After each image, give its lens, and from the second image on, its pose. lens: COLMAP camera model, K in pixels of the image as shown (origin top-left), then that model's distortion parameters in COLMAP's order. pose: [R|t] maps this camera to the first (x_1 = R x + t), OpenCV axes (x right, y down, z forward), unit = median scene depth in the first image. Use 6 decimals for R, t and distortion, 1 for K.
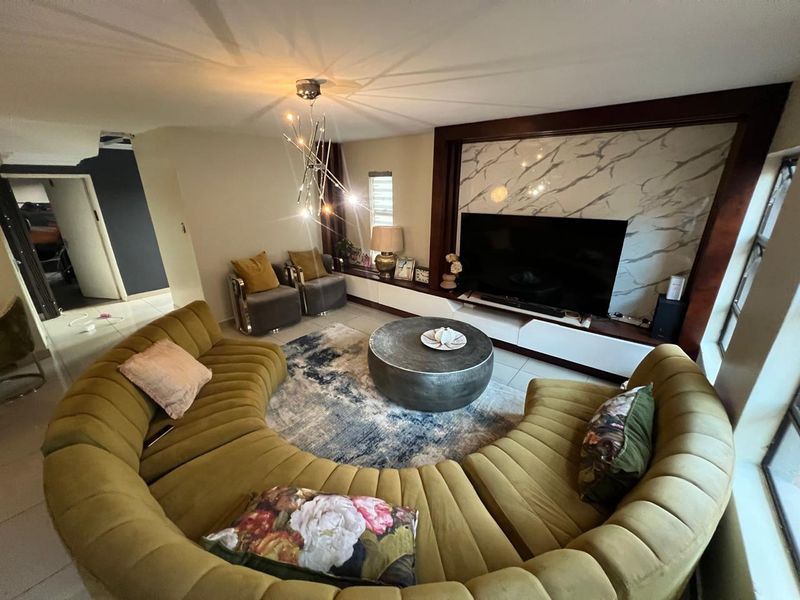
lens RADIAL K [[314.0, 0, 402.9], [0, 314.0, 302.3], [0, 0, 1]] dist [-0.023704, 0.000196]
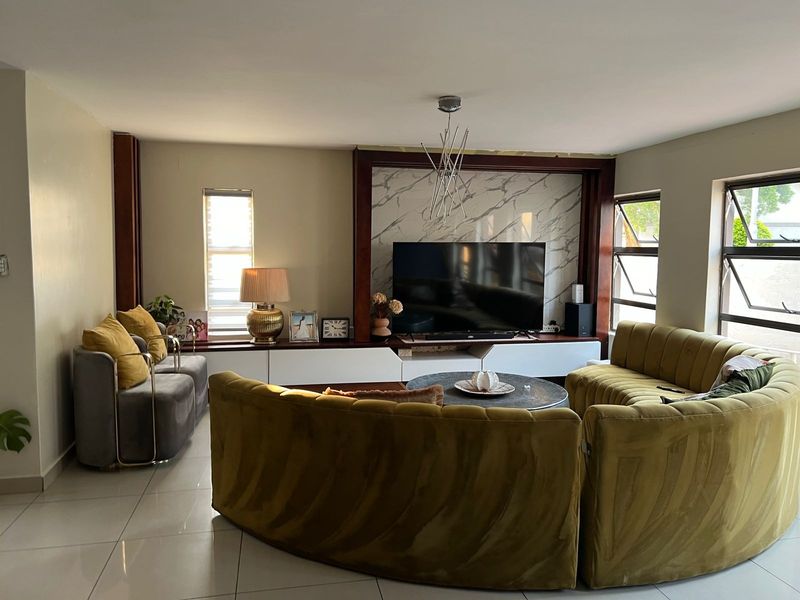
lens RADIAL K [[600.2, 0, 404.7], [0, 600.2, 293.2], [0, 0, 1]] dist [0.035631, -0.048803]
pose [[0.629327, -0.054926, 0.775197, -1.068219], [0.257622, 0.955840, -0.141420, 0.085964], [-0.733197, 0.288708, 0.615686, 0.010141]]
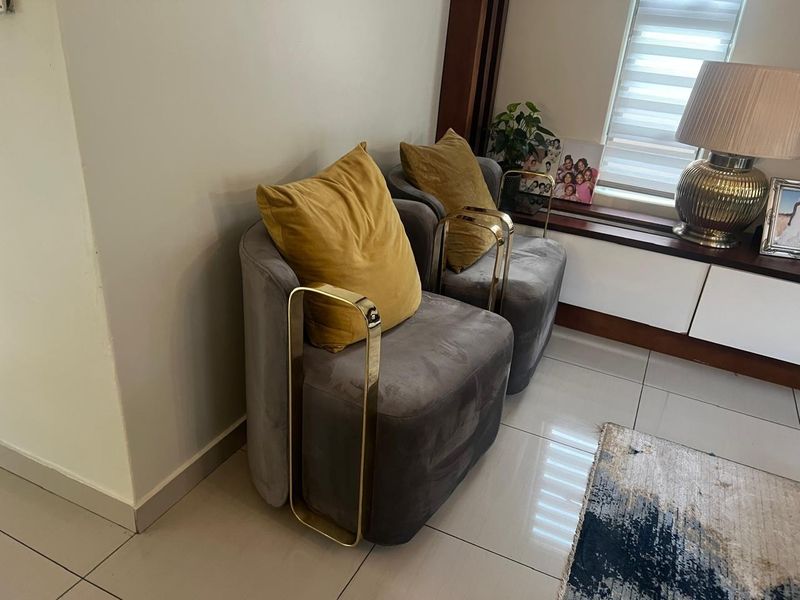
lens RADIAL K [[622.4, 0, 399.2], [0, 622.4, 307.6], [0, 0, 1]] dist [-0.009479, -0.002601]
pose [[0.974170, -0.031187, 0.223651, -0.605212], [0.004882, 0.993094, 0.117217, -0.118745], [-0.225762, -0.113097, 0.967595, 0.646808]]
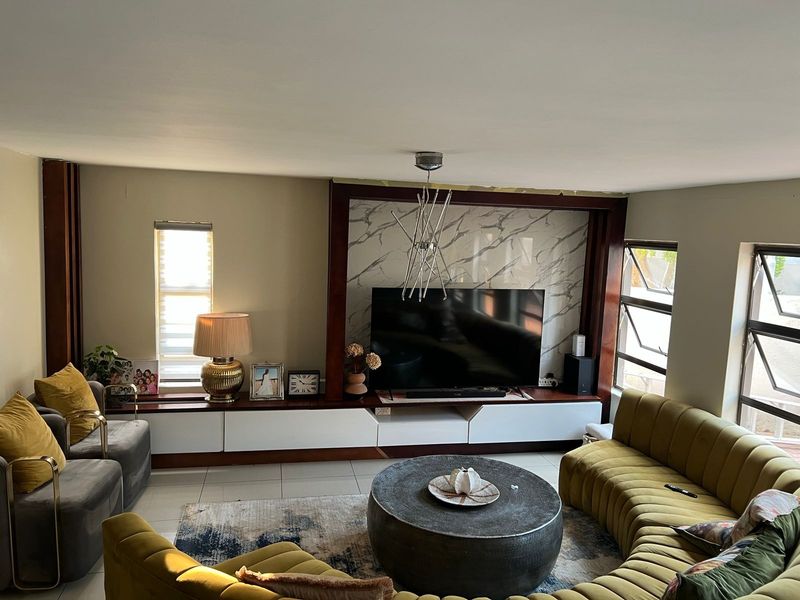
lens RADIAL K [[600.2, 0, 414.0], [0, 600.2, 301.3], [0, 0, 1]] dist [0.035631, -0.048803]
pose [[0.623276, -0.067066, 0.779121, -0.871751], [0.229480, 0.968138, -0.100242, -0.088556], [-0.747574, 0.241271, 0.618807, 0.043004]]
